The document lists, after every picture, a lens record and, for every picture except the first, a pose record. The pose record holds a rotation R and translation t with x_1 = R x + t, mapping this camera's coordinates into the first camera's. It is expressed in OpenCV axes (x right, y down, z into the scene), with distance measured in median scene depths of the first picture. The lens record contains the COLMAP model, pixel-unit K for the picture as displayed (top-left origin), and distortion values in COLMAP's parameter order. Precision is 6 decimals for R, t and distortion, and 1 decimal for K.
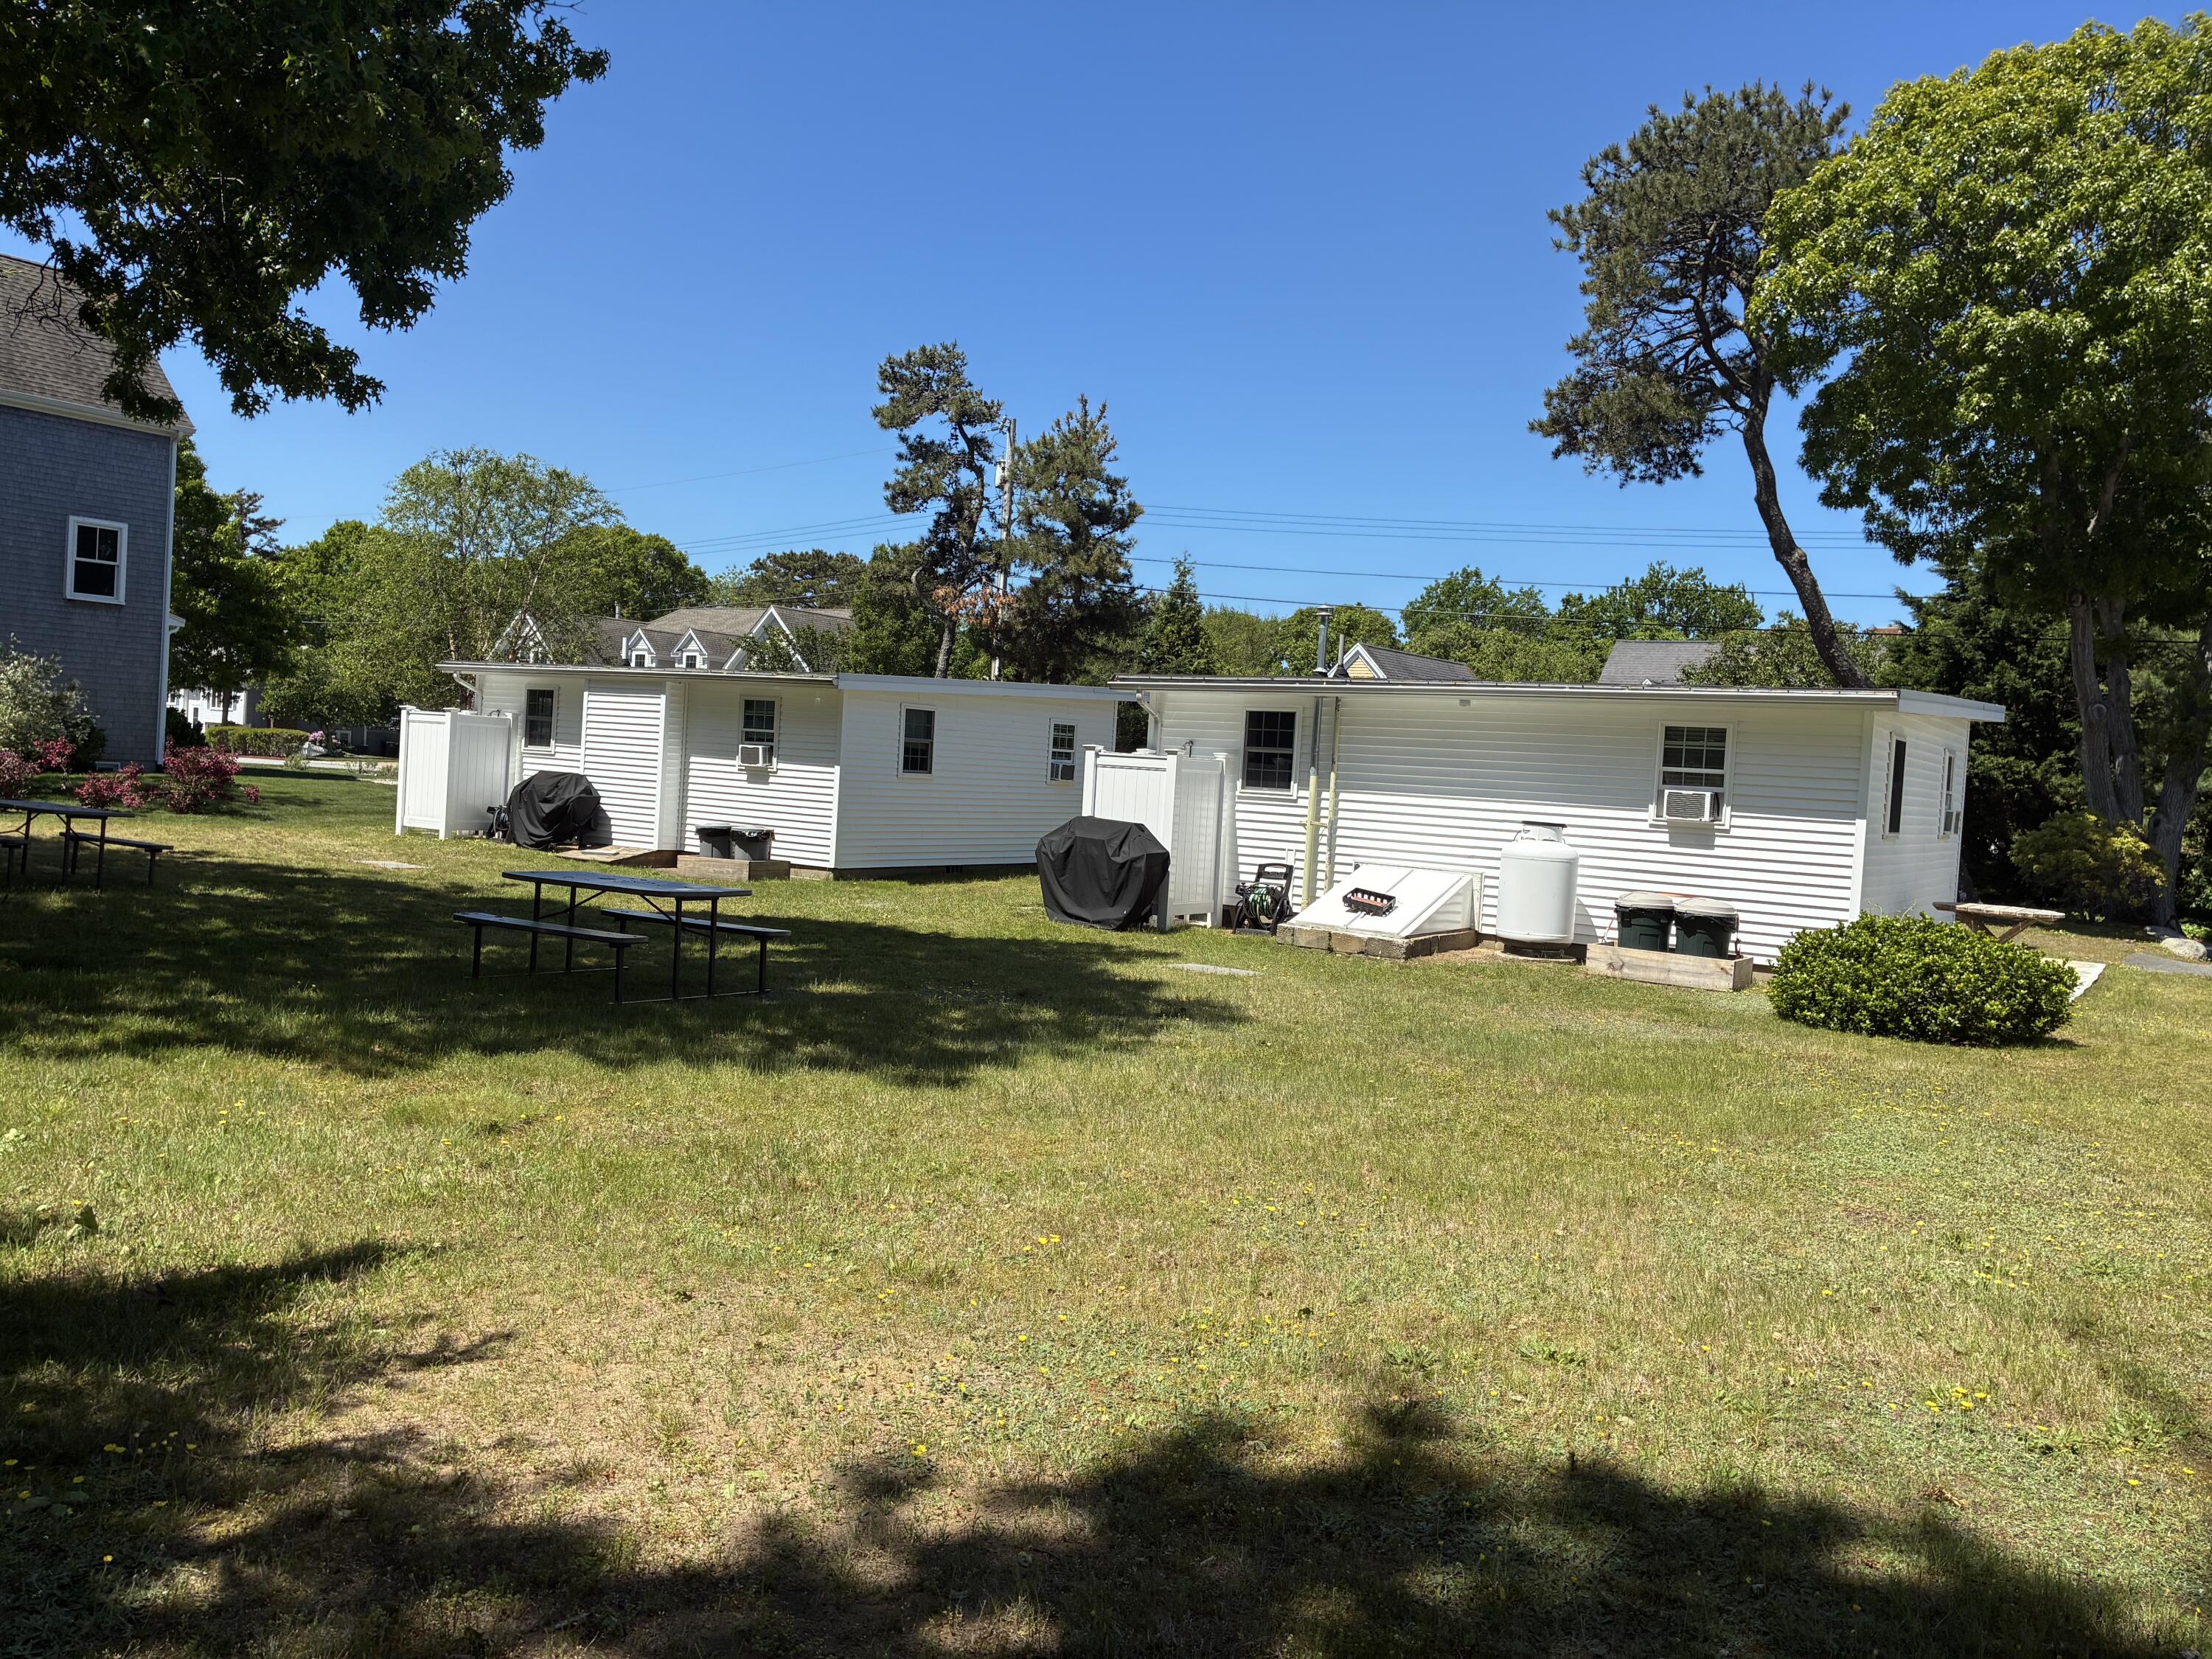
lens RADIAL K [[1680.7, 0, 1109.1], [0, 1680.7, 836.9], [0, 0, 1]] dist [0.038160, -0.047117]
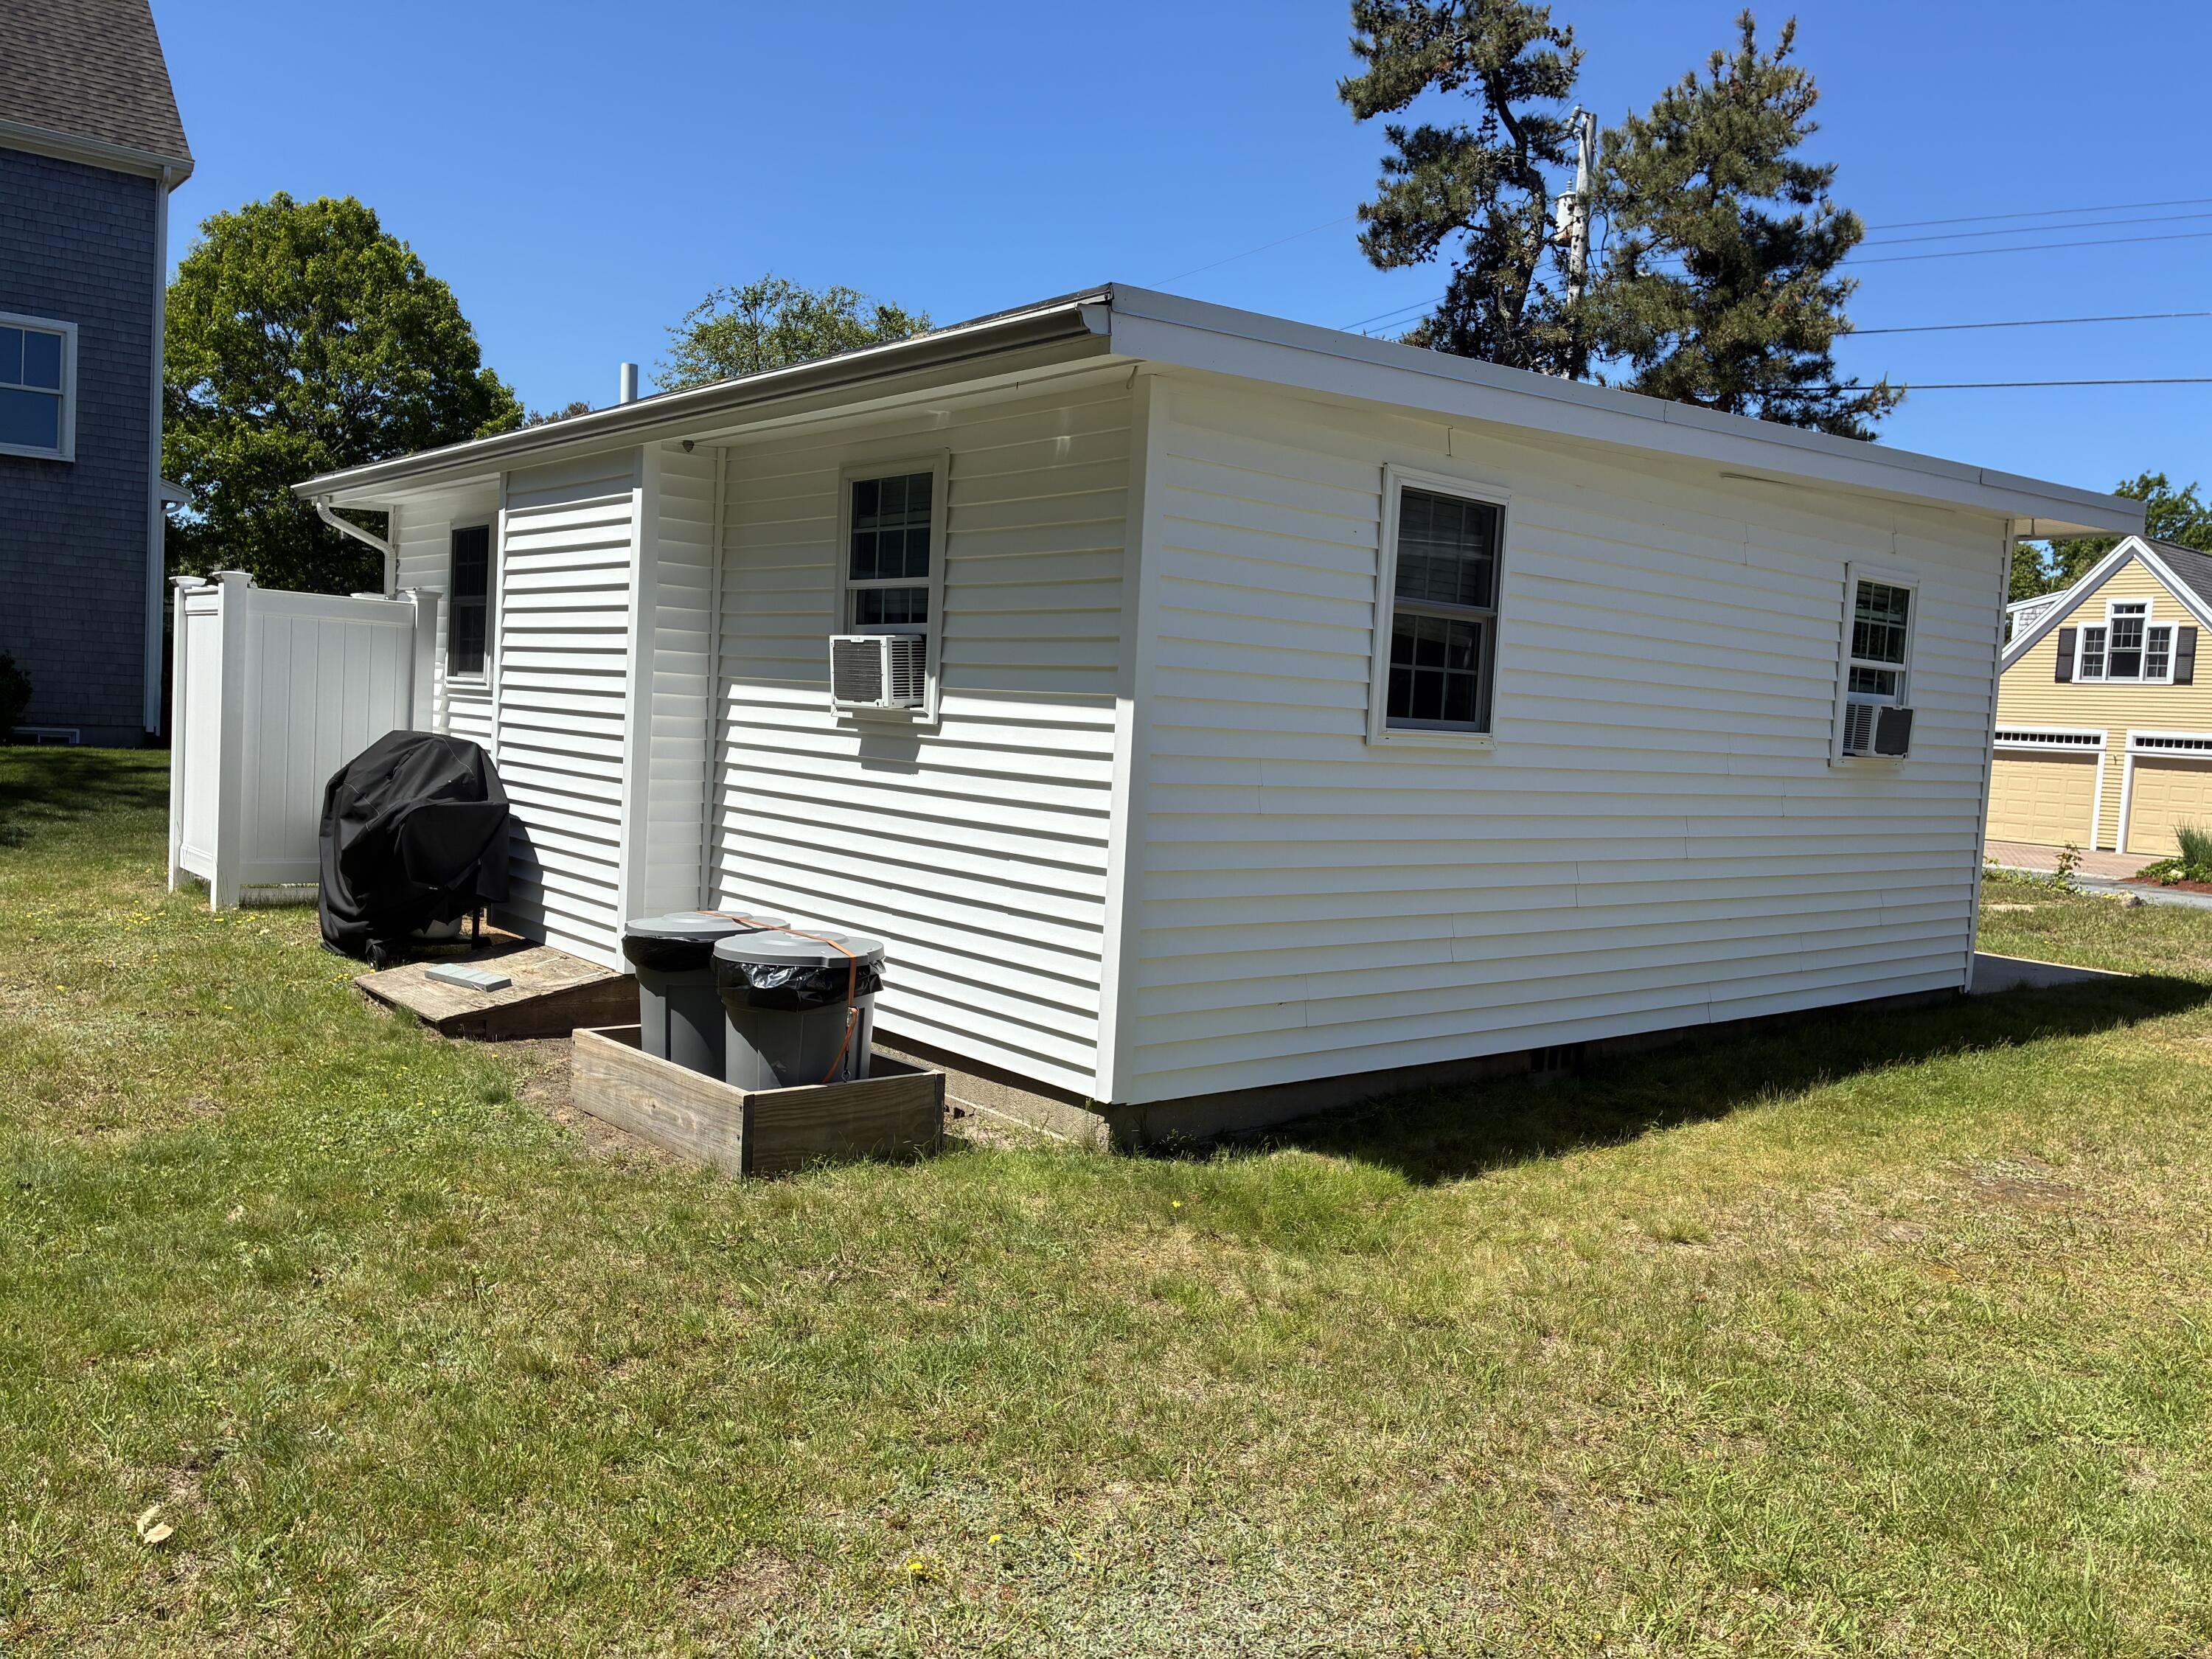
lens RADIAL K [[1680.7, 0, 1099.6], [0, 1680.7, 836.3], [0, 0, 1]] dist [0.038160, -0.047117]
pose [[0.958495, 0.012524, -0.284834, -0.054920], [-0.009003, 0.999866, 0.013665, -0.014730], [0.284967, -0.010534, 0.958479, 0.445248]]
